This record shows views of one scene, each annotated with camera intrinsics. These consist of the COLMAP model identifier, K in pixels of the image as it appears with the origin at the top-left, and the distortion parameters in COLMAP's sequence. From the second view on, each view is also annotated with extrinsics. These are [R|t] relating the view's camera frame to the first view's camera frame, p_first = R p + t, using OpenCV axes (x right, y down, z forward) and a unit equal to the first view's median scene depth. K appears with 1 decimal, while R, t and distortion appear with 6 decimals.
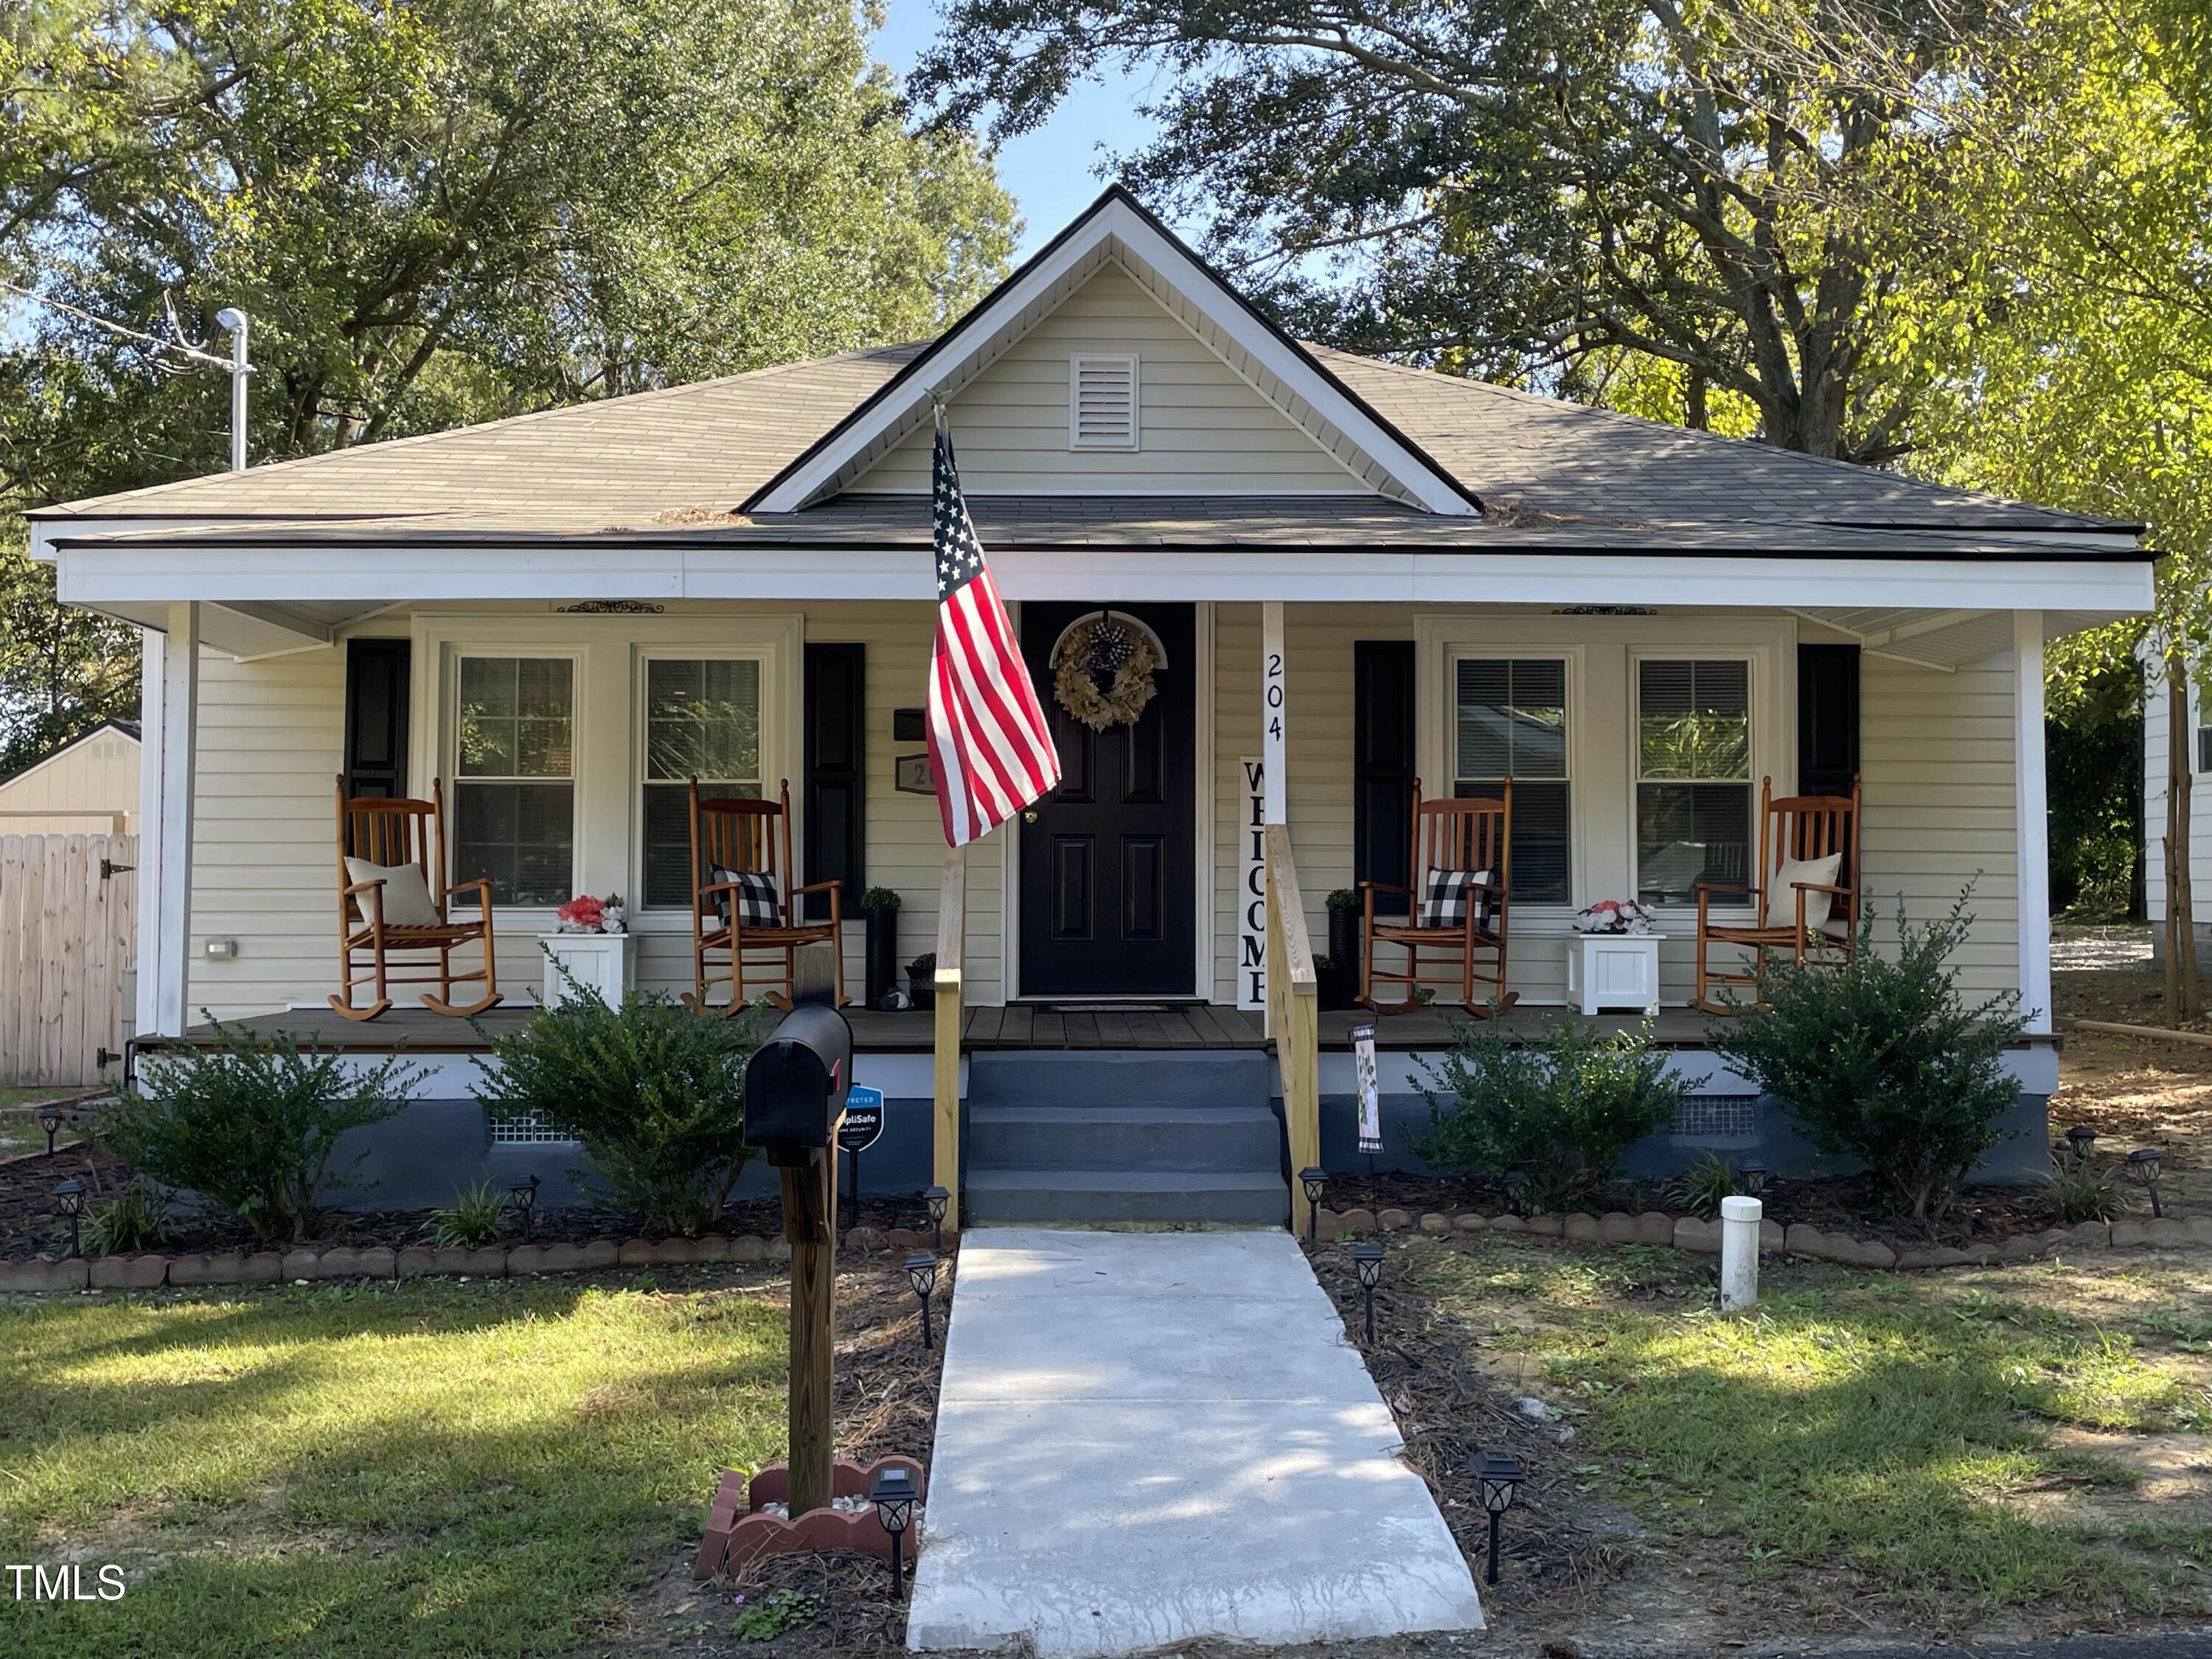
lens RADIAL K [[2238.5, 0, 1114.8], [0, 2238.5, 831.3], [0, 0, 1]] dist [0.062018, -0.055128]
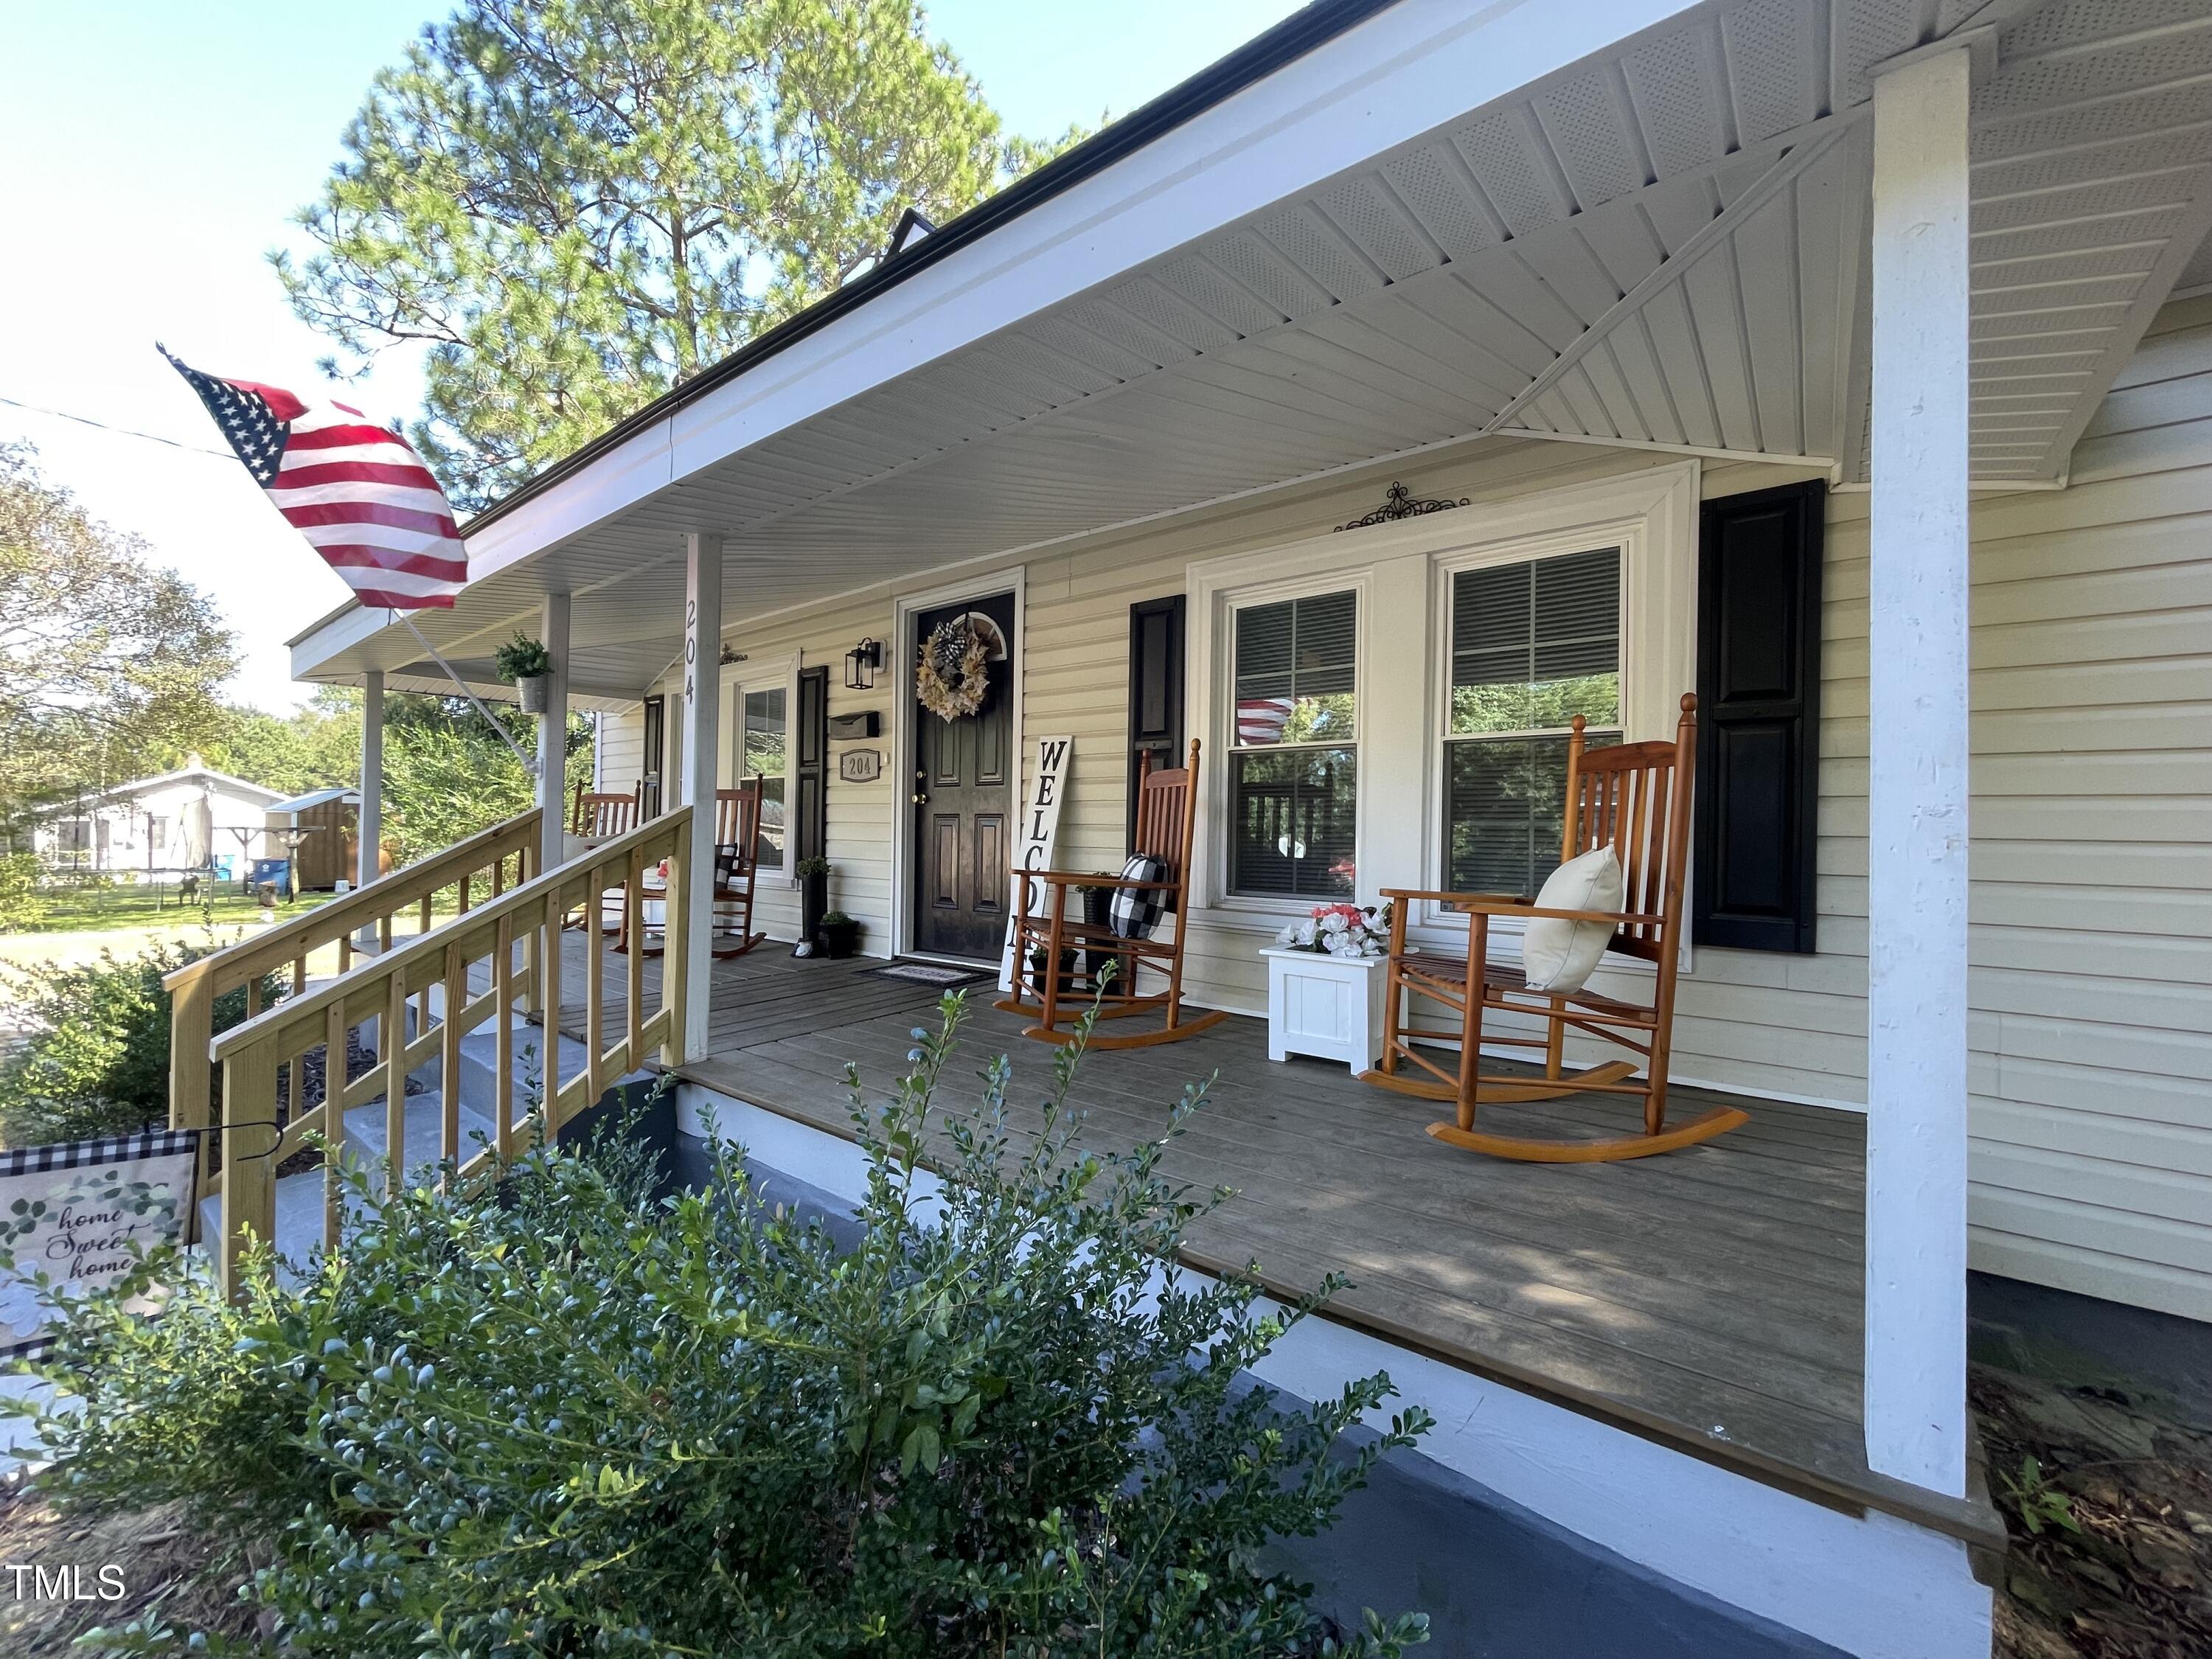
lens RADIAL K [[895.8, 0, 1100.5], [0, 895.8, 820.9], [0, 0, 1]] dist [-0.002339, 0.000079]
pose [[0.755748, 0.001892, -0.654860, 0.344252], [0.015961, 0.999646, 0.021307, -0.003430], [0.654668, -0.026555, 0.755450, 0.712932]]
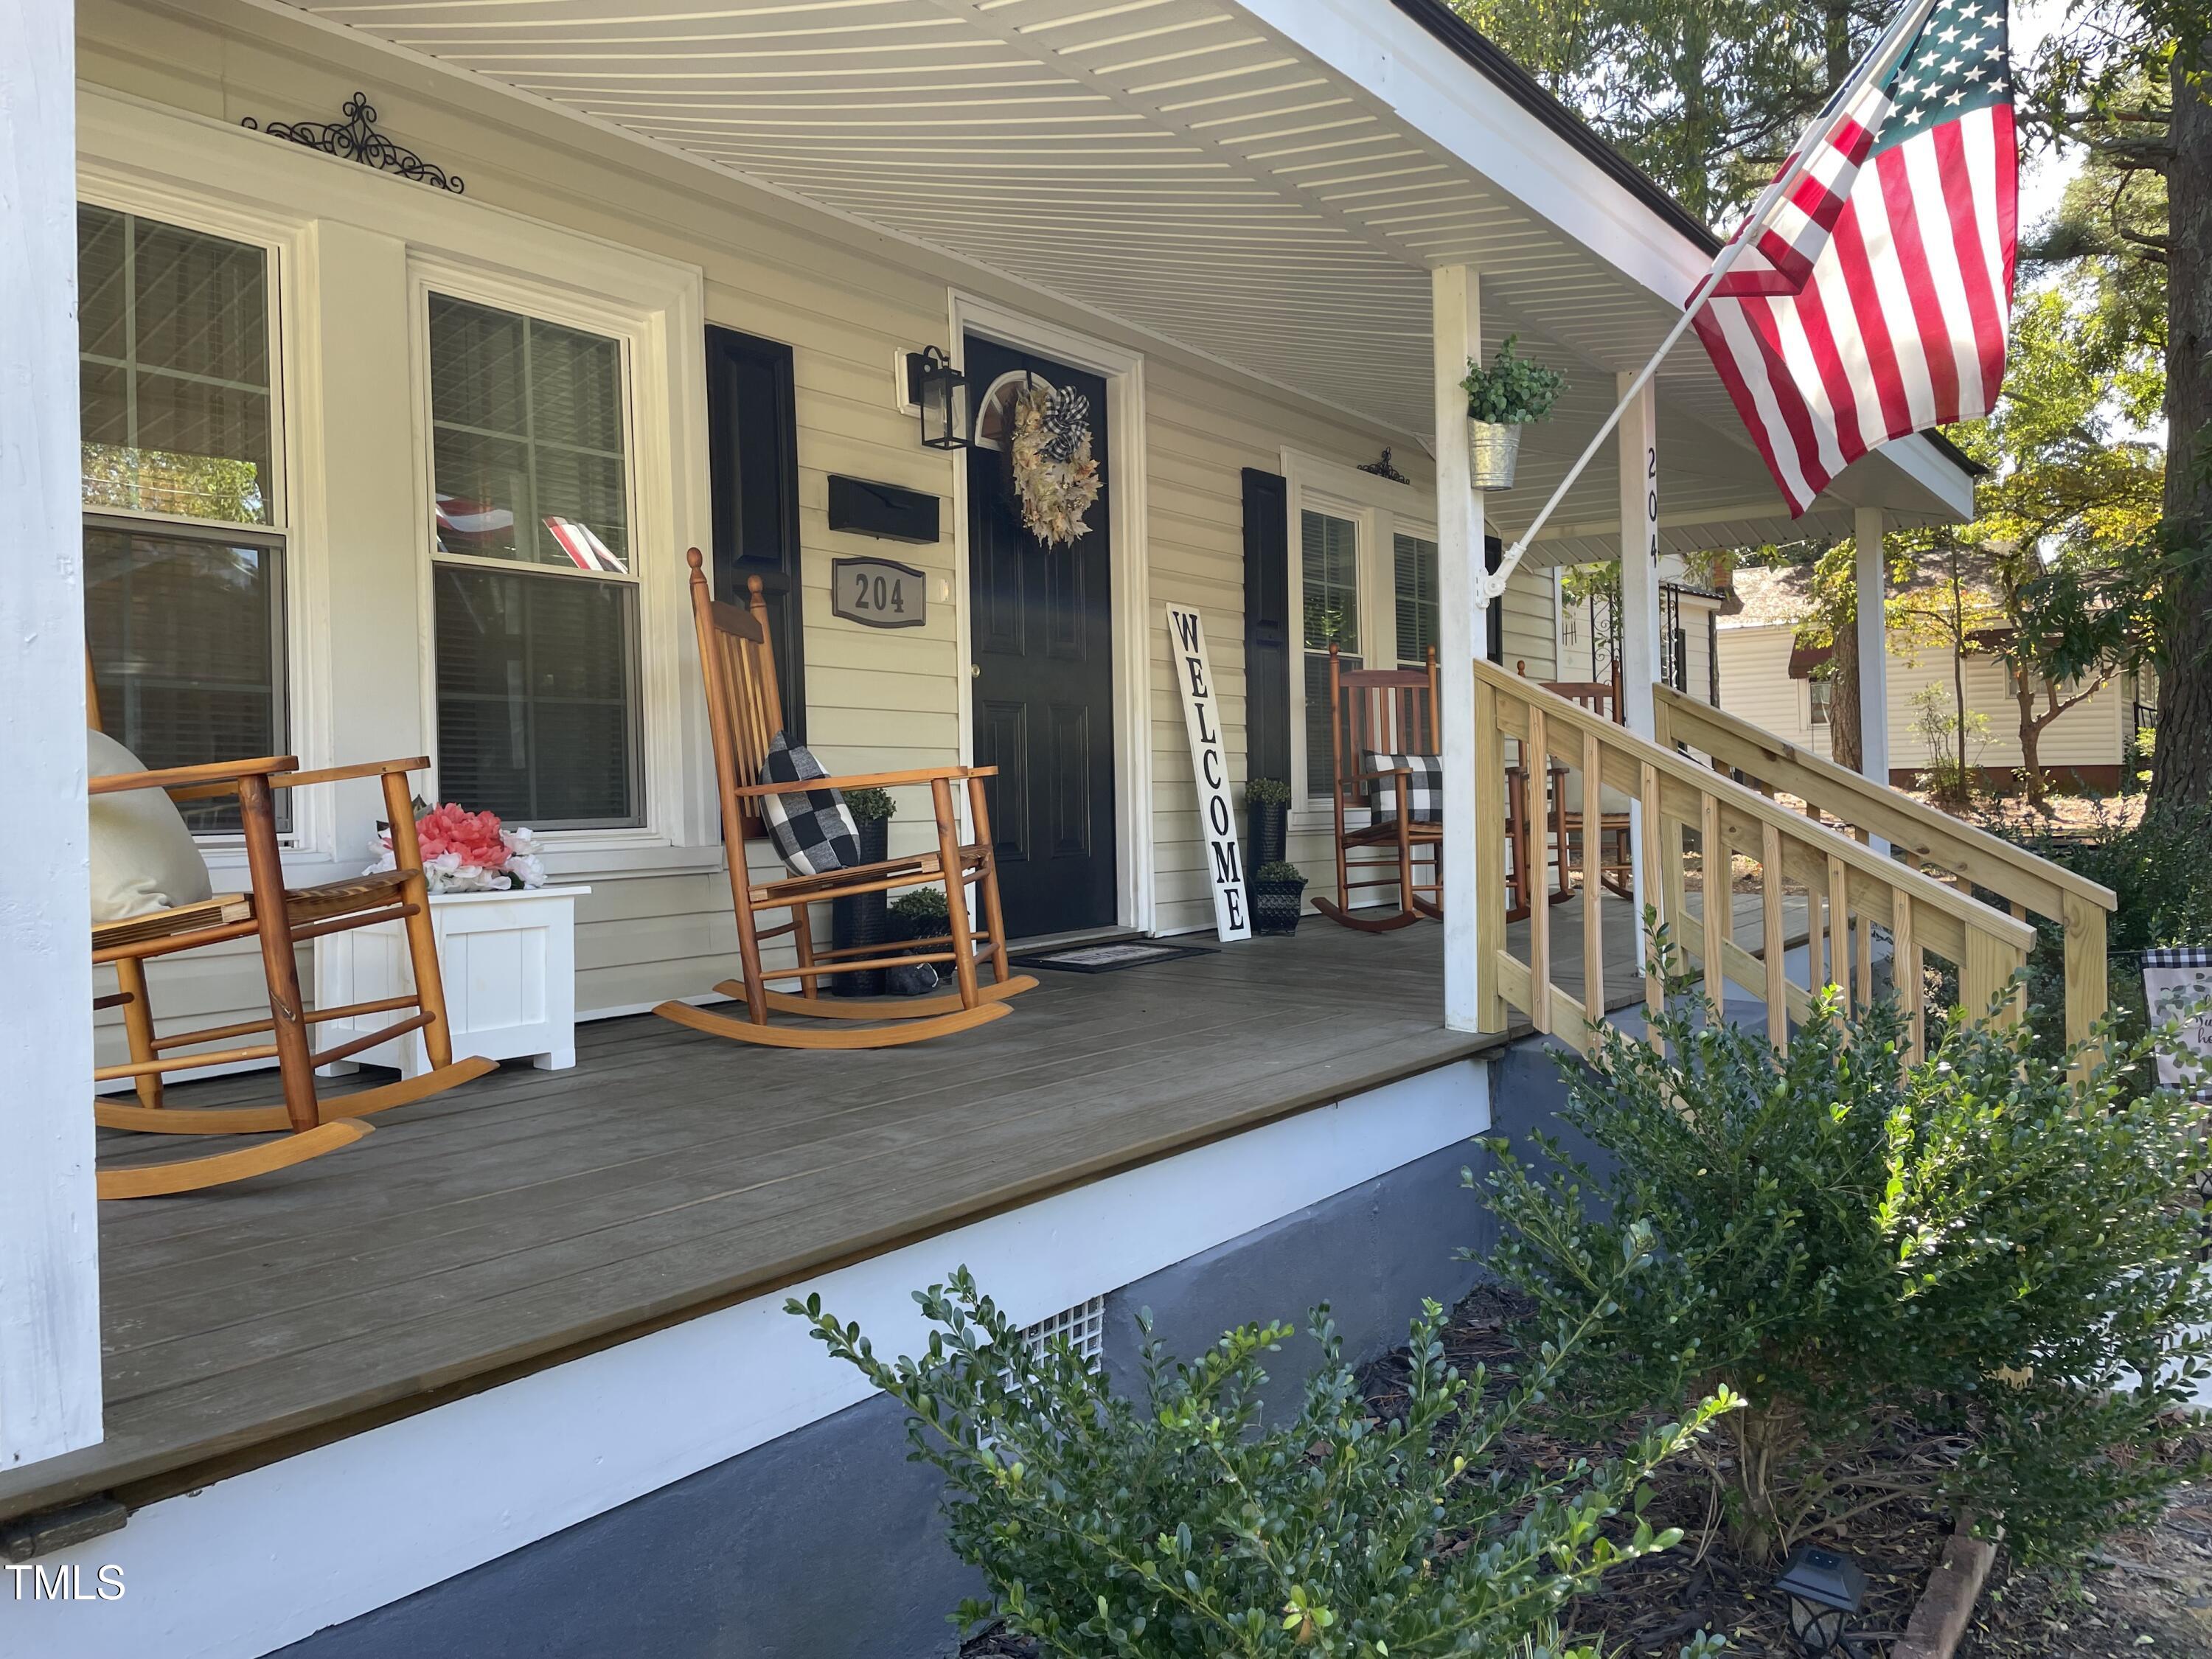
lens RADIAL K [[1673.7, 0, 1104.6], [0, 1673.7, 803.8], [0, 0, 1]] dist [0.069258, -0.075204]
pose [[0.610096, -0.018571, 0.792110, -0.401286], [-0.008906, 0.999501, 0.030293, 0.016872], [-0.792277, -0.025536, 0.609627, 0.676981]]
